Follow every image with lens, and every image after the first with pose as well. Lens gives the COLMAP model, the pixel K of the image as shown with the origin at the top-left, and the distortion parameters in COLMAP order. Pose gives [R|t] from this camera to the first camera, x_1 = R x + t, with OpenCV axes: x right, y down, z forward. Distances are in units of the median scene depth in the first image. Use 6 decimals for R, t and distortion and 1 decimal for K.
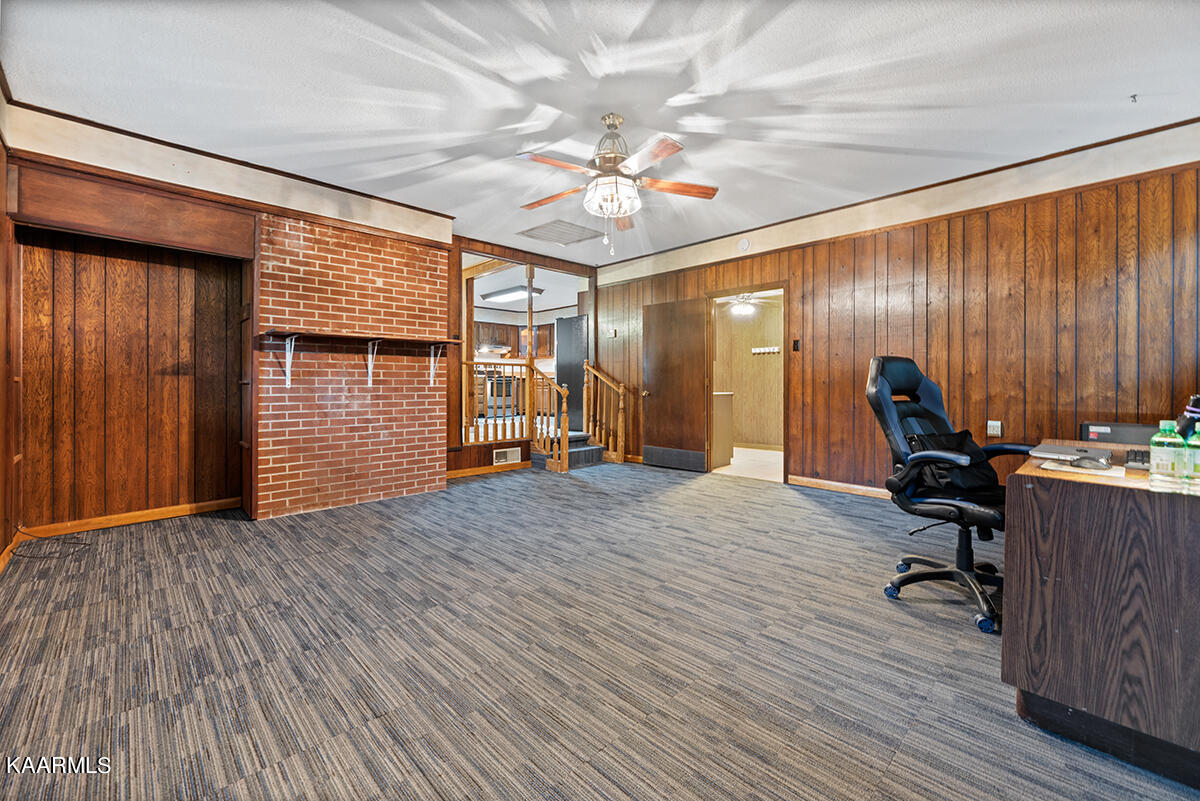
lens RADIAL K [[492.2, 0, 602.5], [0, 492.2, 388.1], [0, 0, 1]] dist [0.004730, 0.000015]
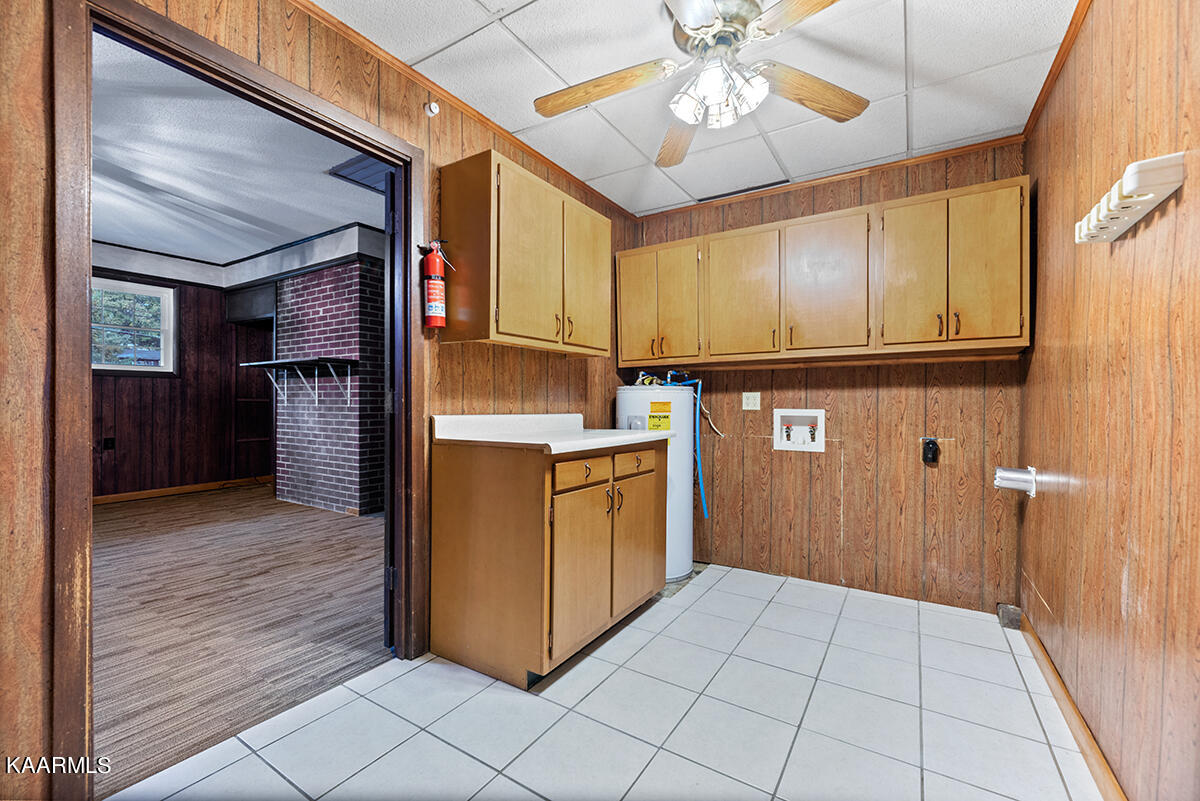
lens RADIAL K [[492.2, 0, 604.5], [0, 492.2, 404.8], [0, 0, 1]] dist [0.004730, 0.000015]
pose [[0.246423, 0.010301, -0.969108, 1.102741], [-0.012259, 0.999897, 0.007511, -0.030939], [0.969085, 0.010029, 0.246524, 1.911060]]
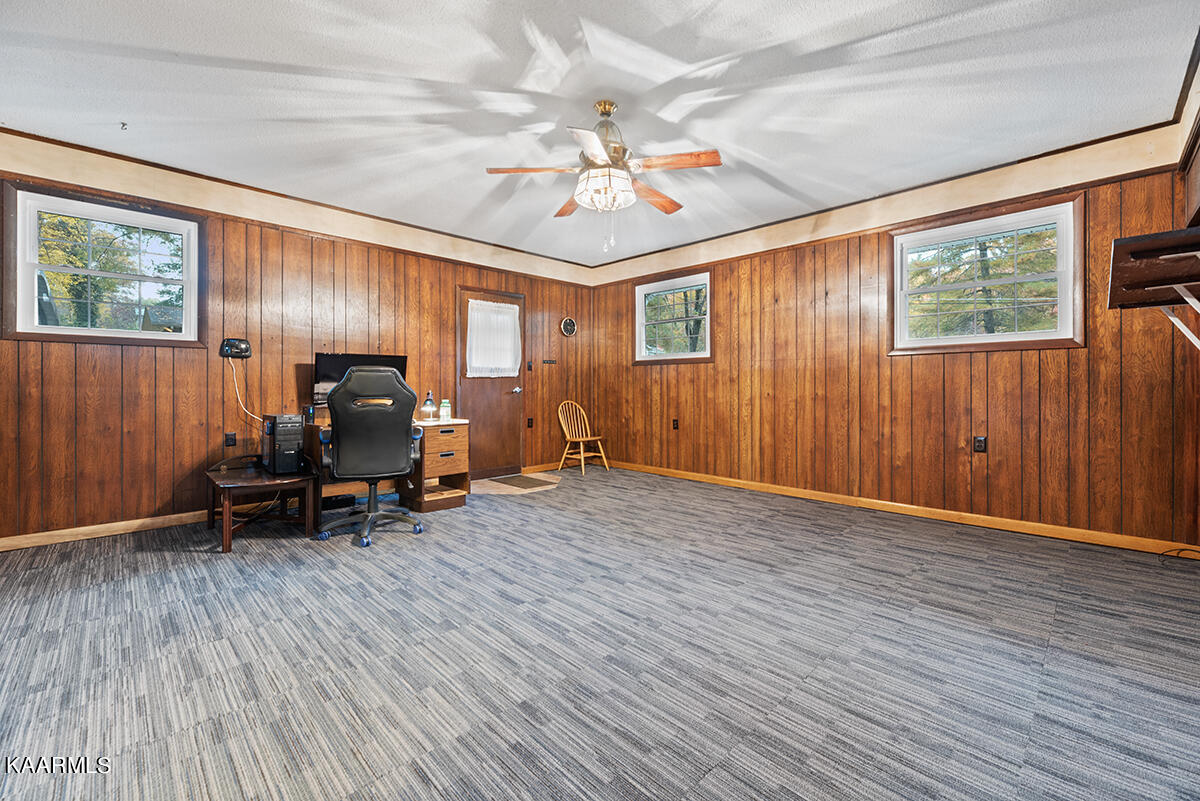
lens RADIAL K [[492.2, 0, 617.3], [0, 492.2, 383.3], [0, 0, 1]] dist [0.004730, 0.000015]
pose [[-0.999519, 0.001779, -0.030974, 0.025683], [0.001775, 0.999998, 0.000147, -0.019657], [0.030974, 0.000092, -0.999520, 1.891758]]
